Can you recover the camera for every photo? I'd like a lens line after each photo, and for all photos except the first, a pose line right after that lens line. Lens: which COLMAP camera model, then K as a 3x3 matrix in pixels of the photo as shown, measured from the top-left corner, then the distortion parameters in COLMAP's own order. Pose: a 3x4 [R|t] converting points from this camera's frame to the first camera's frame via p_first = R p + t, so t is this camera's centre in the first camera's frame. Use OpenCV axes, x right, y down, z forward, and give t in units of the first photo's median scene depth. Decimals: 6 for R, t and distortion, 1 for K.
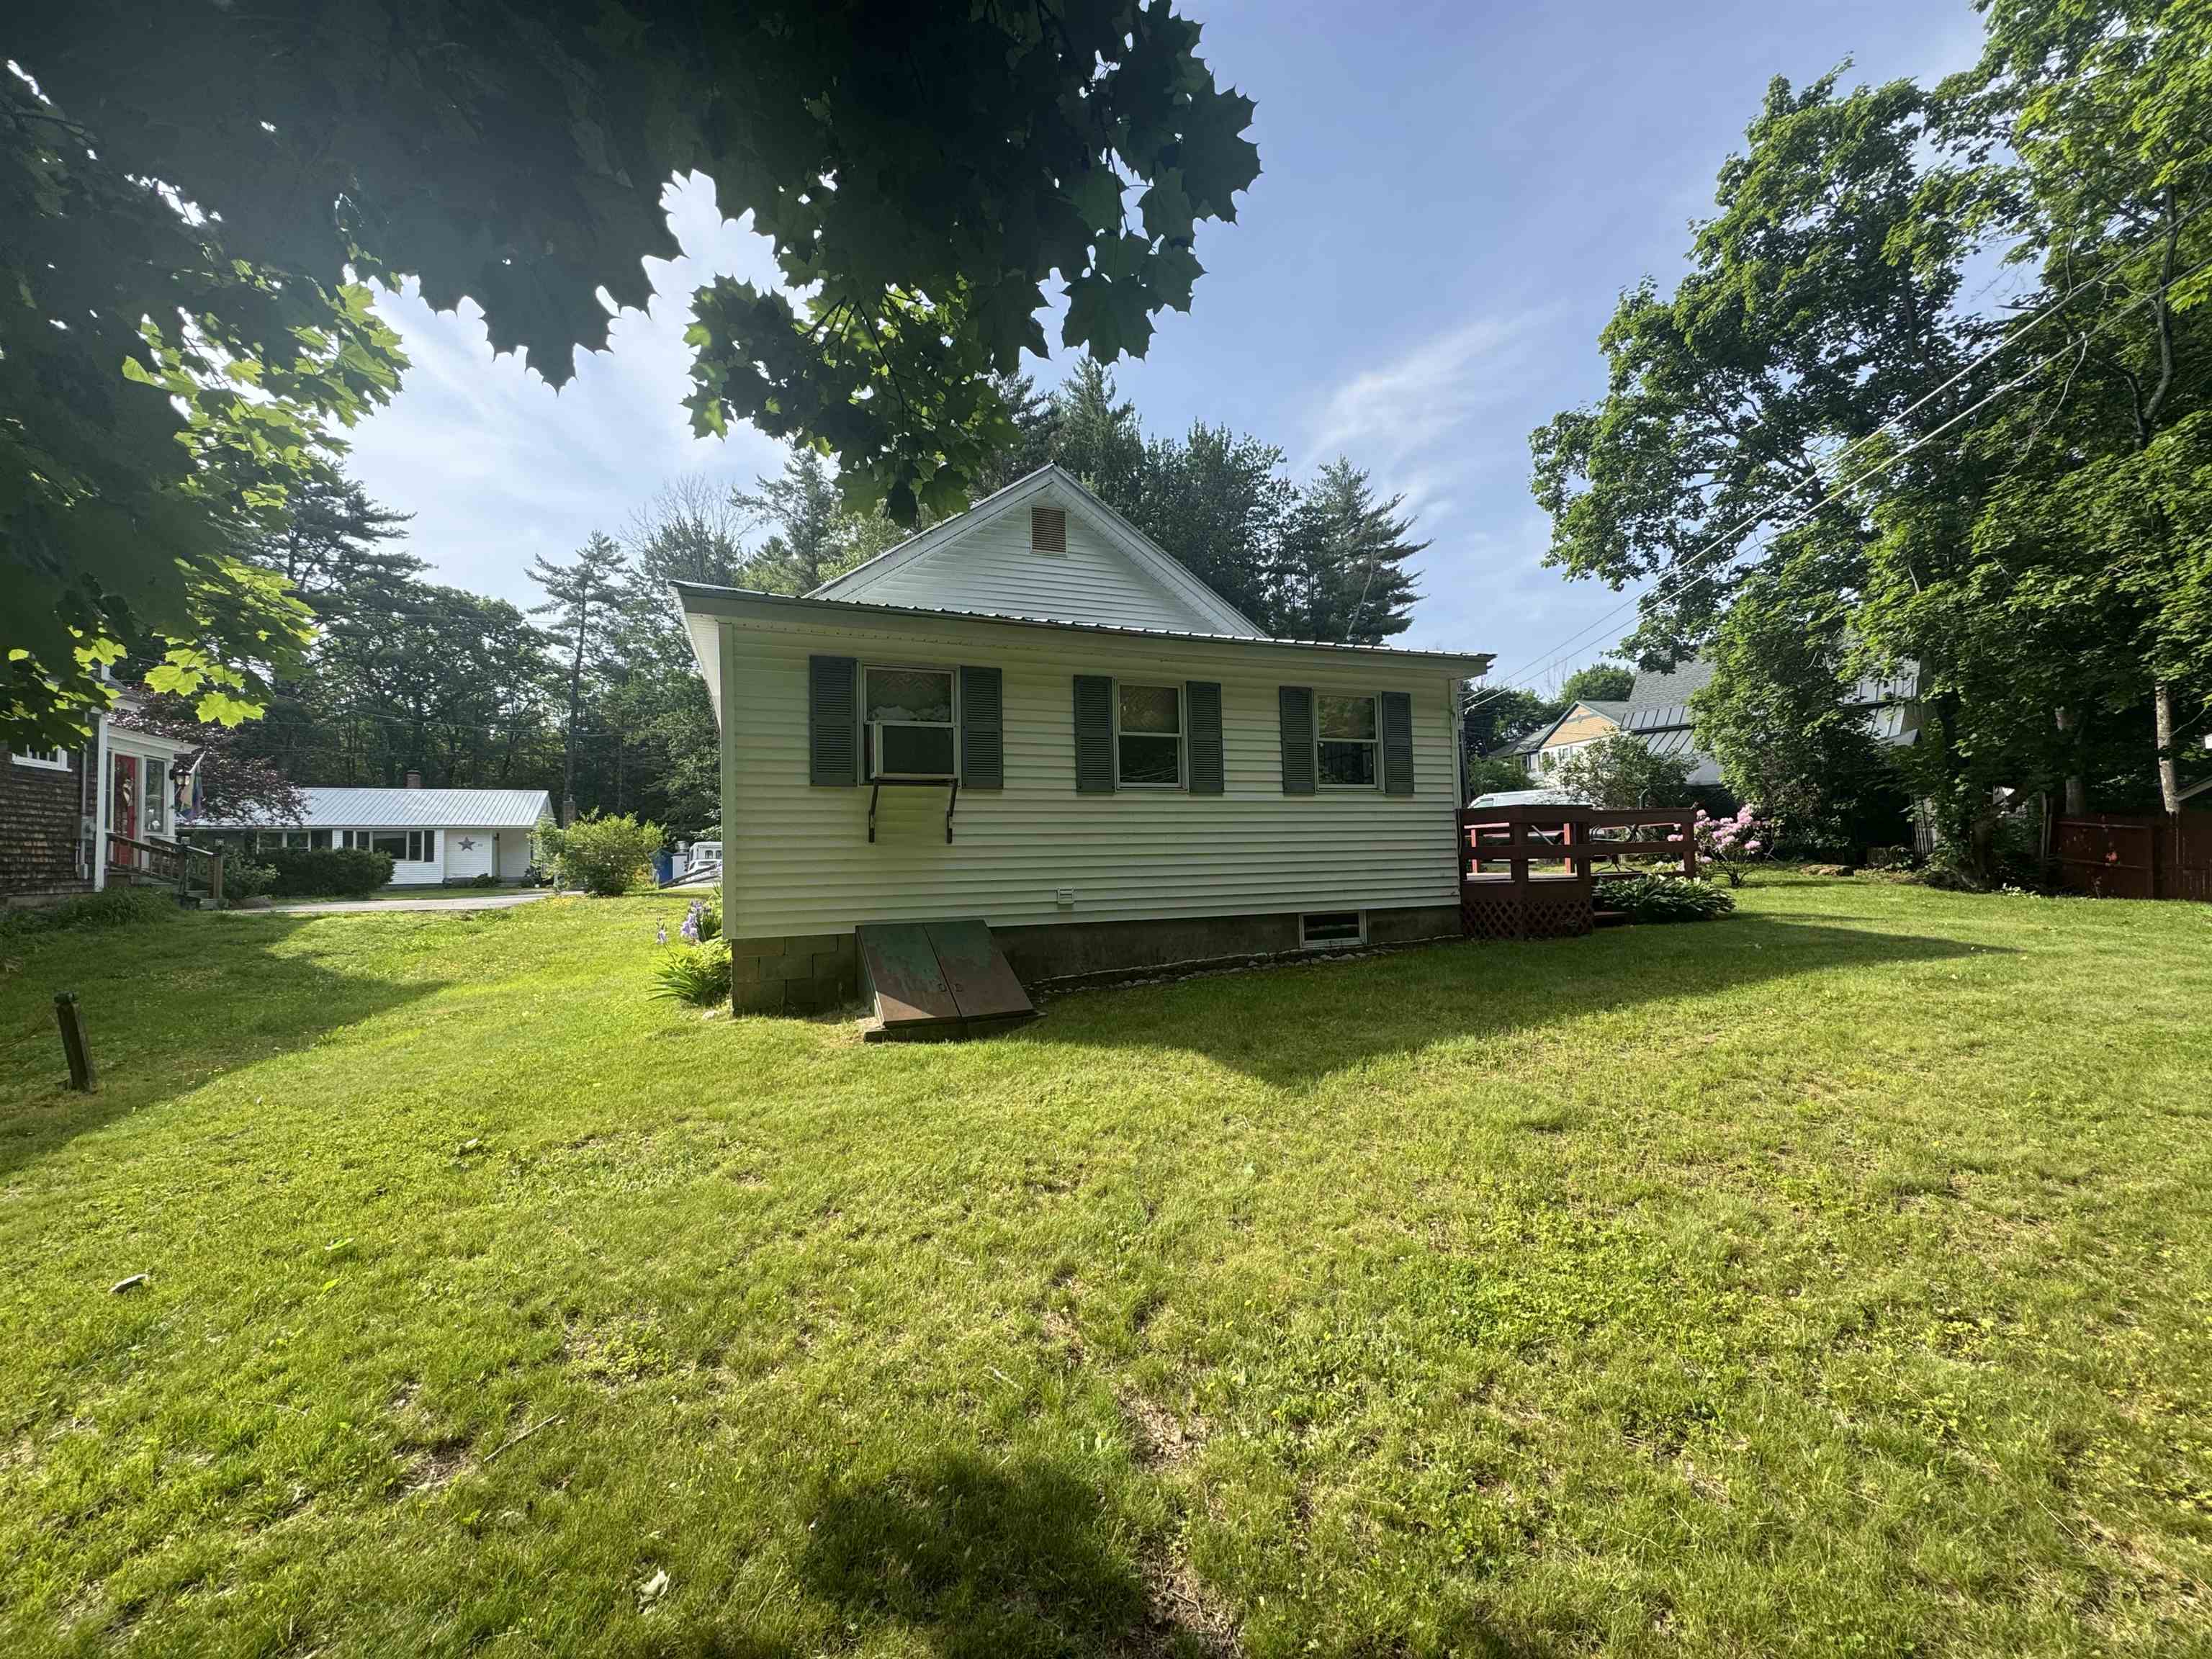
lens RADIAL K [[874.4, 0, 1106.0], [0, 874.4, 829.5], [0, 0, 1]] dist [-0.001459, -0.000392]
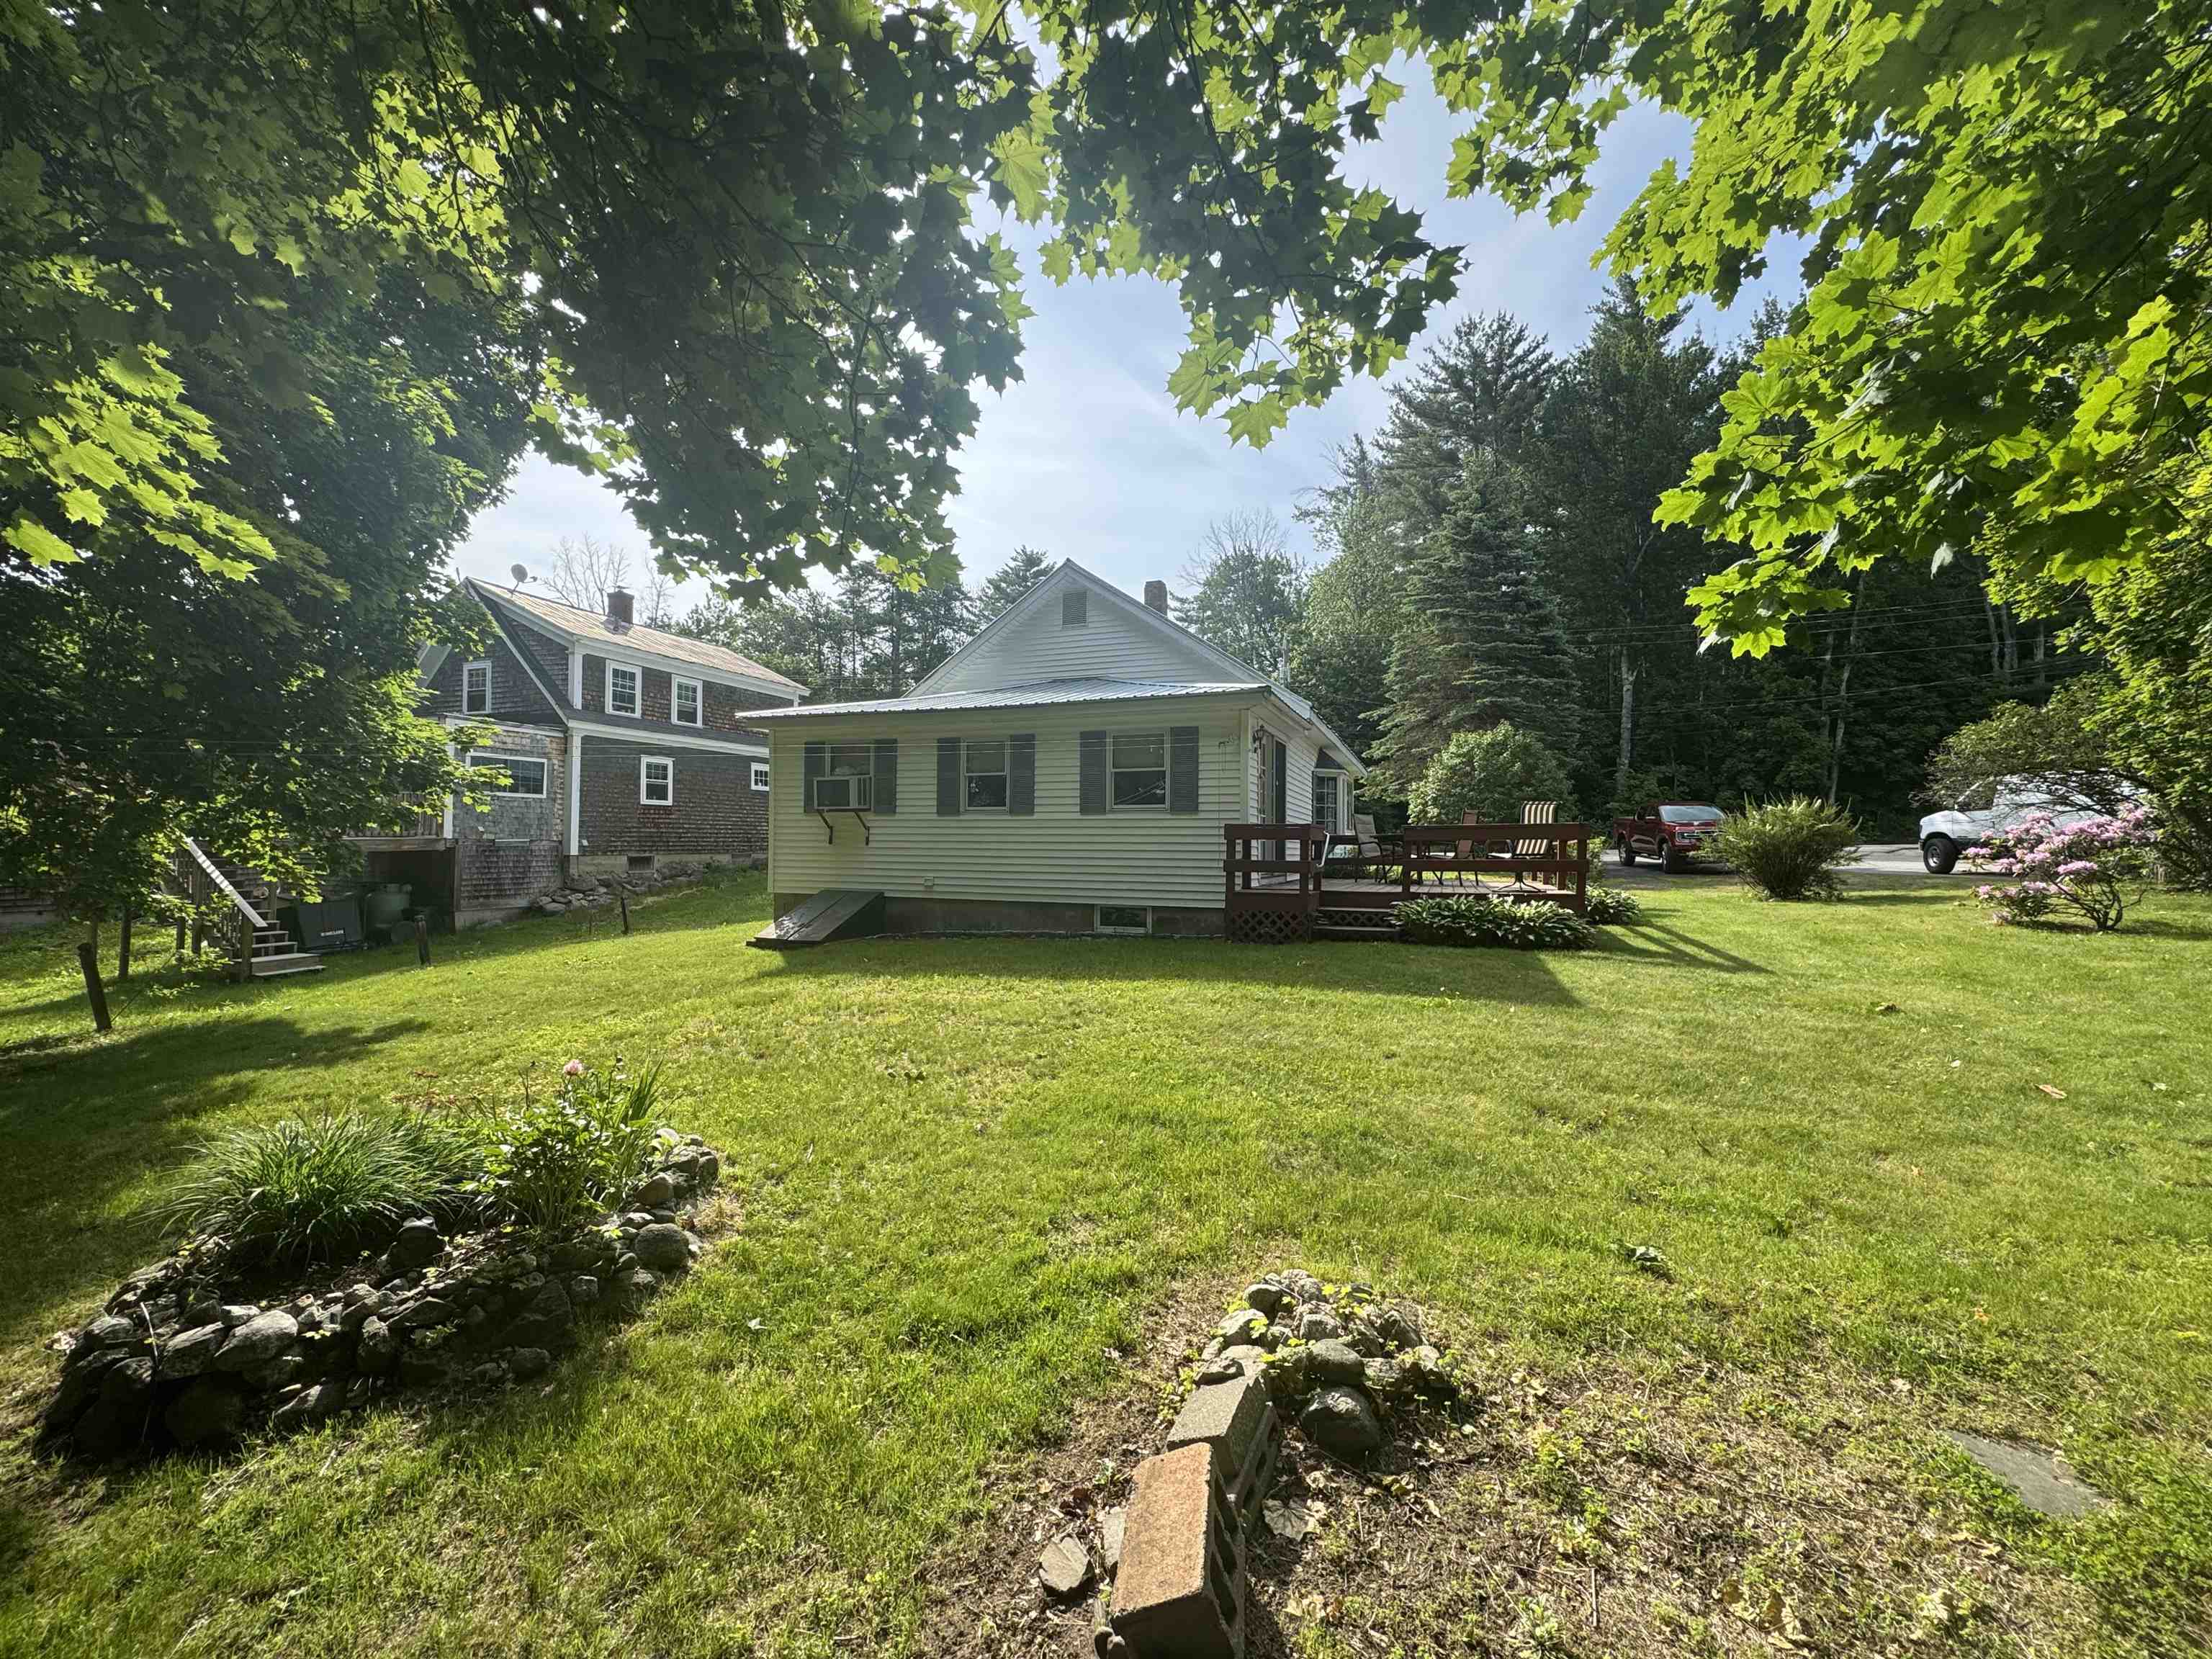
lens RADIAL K [[880.0, 0, 1108.0], [0, 880.0, 826.9], [0, 0, 1]] dist [-0.004520, 0.001007]
pose [[0.743808, 0.013991, -0.668247, 0.163881], [0.000783, 0.999762, 0.021804, -0.007207], [0.668393, -0.016742, 0.743620, 0.005111]]
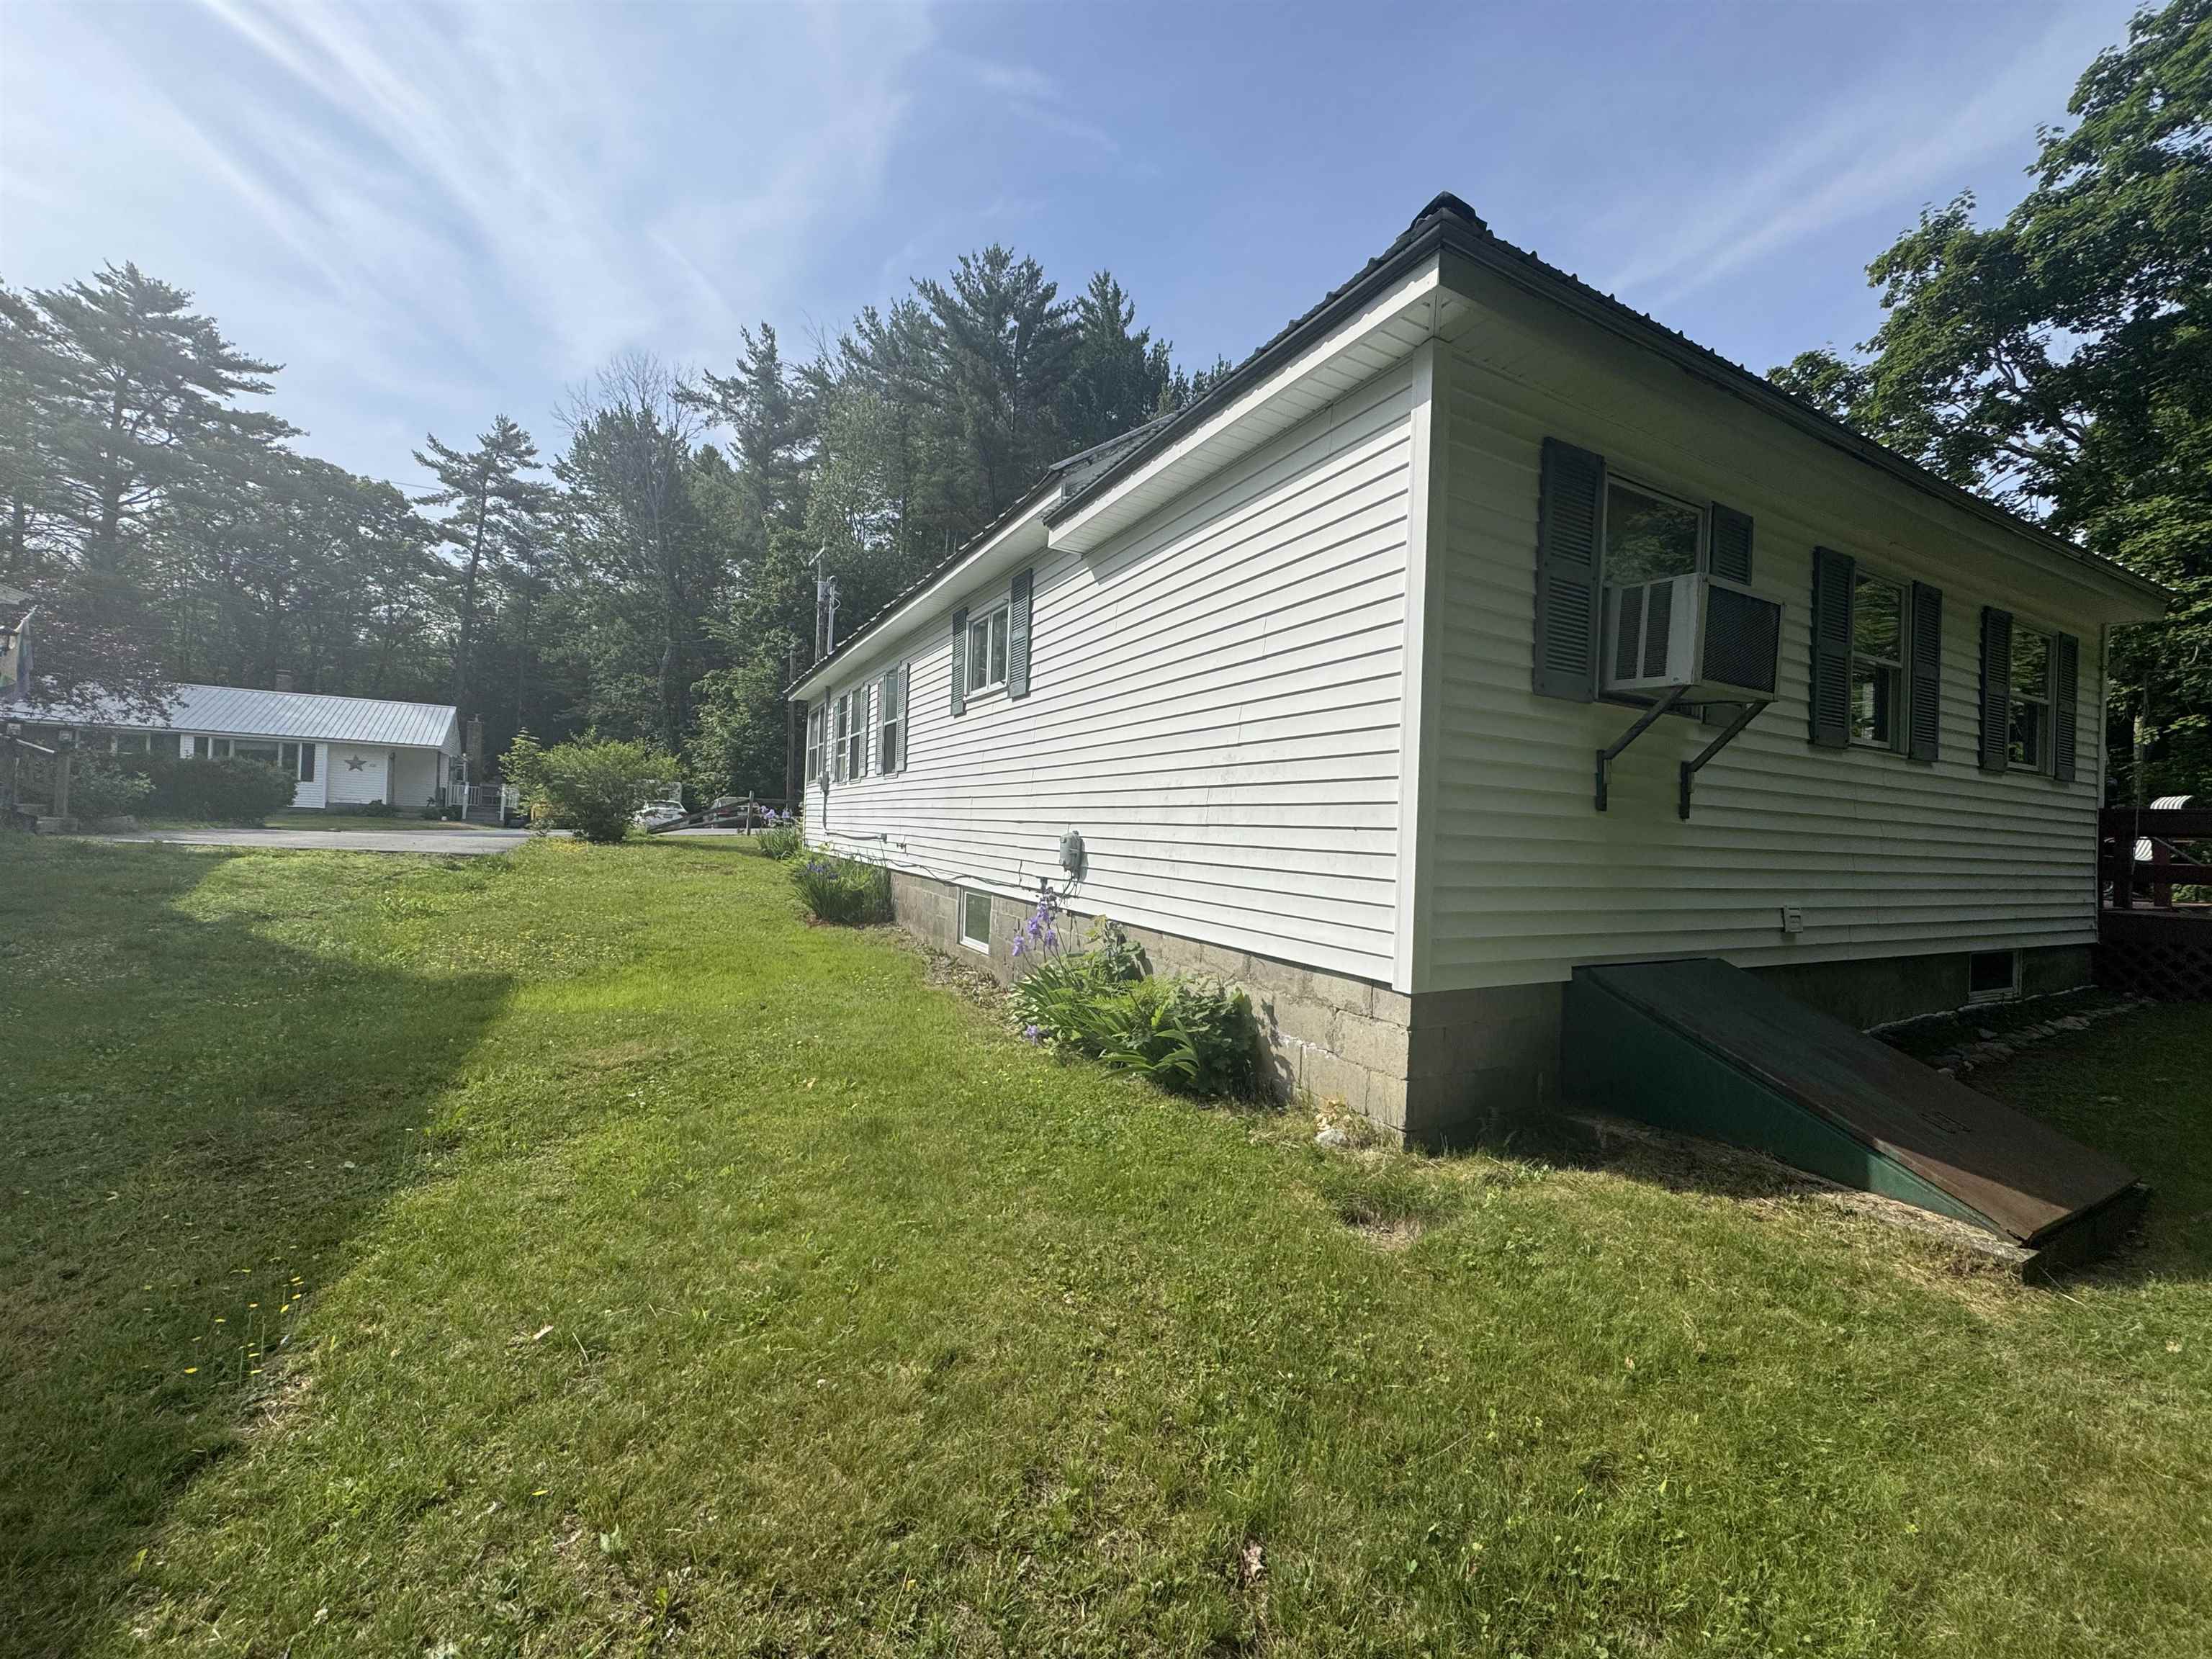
lens RADIAL K [[880.0, 0, 1108.0], [0, 880.0, 826.9], [0, 0, 1]] dist [-0.004520, 0.001007]
pose [[0.991866, 0.060124, 0.112192, -0.075411], [-0.064047, 0.997443, 0.031693, 0.003253], [-0.109999, -0.038621, 0.993181, 0.060823]]
